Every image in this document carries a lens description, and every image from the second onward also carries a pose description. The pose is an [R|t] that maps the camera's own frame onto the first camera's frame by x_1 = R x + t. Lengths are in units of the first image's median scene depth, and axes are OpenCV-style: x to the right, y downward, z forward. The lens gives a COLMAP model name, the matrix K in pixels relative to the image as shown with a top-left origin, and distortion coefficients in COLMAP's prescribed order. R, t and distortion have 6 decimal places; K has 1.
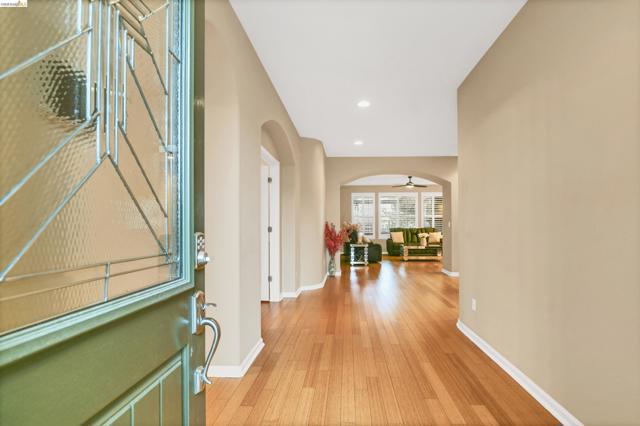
lens RADIAL K [[347.4, 0, 320.5], [0, 347.4, 217.2], [0, 0, 1]] dist [-0.022392, 0.003638]
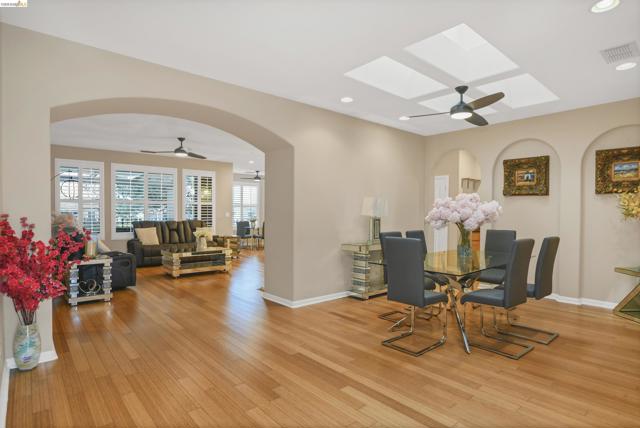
lens RADIAL K [[345.4, 0, 320.1], [0, 345.4, 214.7], [0, 0, 1]] dist [-0.007947, -0.001351]
pose [[0.705951, -0.006603, 0.708230, -0.001063], [-0.013506, 0.999649, 0.022783, 0.000044], [-0.708132, -0.025649, 0.705614, 0.412412]]
